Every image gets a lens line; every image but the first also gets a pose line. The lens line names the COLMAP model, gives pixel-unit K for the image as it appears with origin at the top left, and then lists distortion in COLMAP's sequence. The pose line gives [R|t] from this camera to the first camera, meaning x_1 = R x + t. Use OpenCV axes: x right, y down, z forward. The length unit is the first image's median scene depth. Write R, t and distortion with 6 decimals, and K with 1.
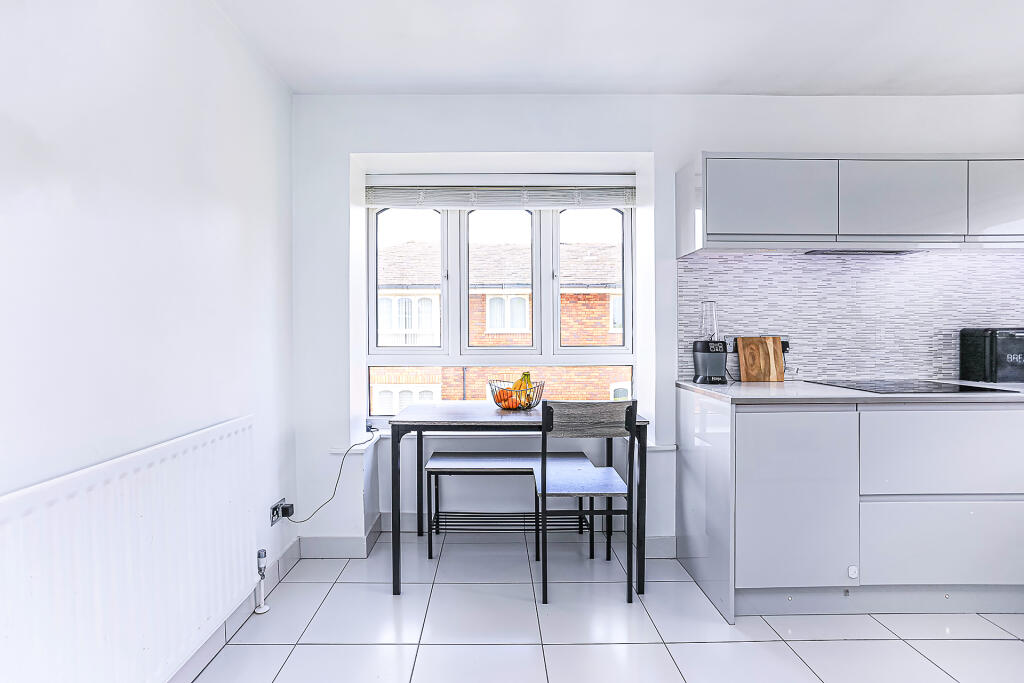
lens RADIAL K [[507.1, 0, 511.9], [0, 507.1, 345.7], [0, 0, 1]] dist [-0.054708, 0.026267]
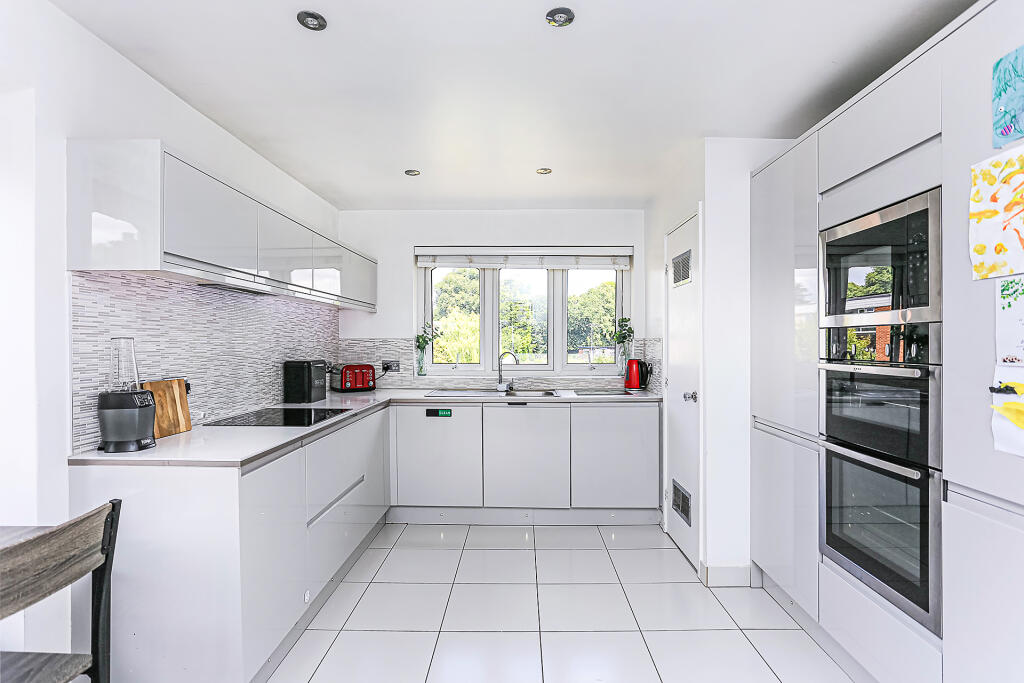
lens RADIAL K [[487.2, 0, 512.0], [0, 487.2, 341.5], [0, 0, 1]] dist [-0.047235, 0.000429]
pose [[0.034781, 0.007073, 0.999370, -0.260370], [0.035439, 0.999337, -0.008306, -0.053930], [-0.998766, 0.035705, 0.034507, 0.402397]]
